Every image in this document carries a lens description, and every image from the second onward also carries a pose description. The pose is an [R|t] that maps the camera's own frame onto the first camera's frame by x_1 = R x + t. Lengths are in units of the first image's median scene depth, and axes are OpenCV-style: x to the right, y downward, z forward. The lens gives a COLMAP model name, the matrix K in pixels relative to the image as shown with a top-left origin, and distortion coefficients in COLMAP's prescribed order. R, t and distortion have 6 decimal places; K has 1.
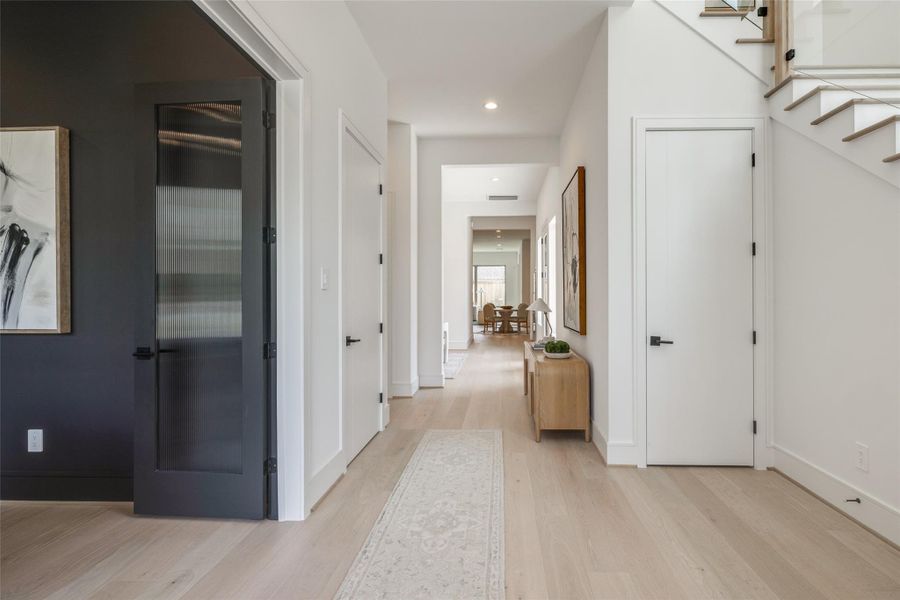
lens RADIAL K [[439.8, 0, 493.3], [0, 439.8, 296.6], [0, 0, 1]] dist [-0.000402, 0.000469]
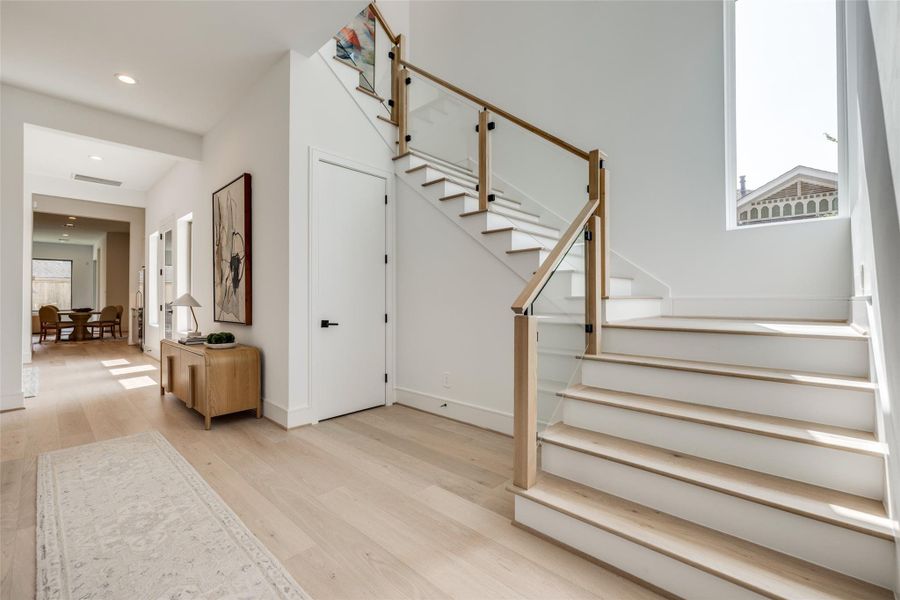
lens RADIAL K [[379.2, 0, 450.0], [0, 379.2, 300.0], [0, 0, 1]] dist [-0.000152, 0.000331]
pose [[0.666235, -0.001824, 0.745740, -0.219693], [0.001165, 0.999998, 0.001405, 0.029224], [-0.745741, -0.000067, 0.666236, -0.022276]]
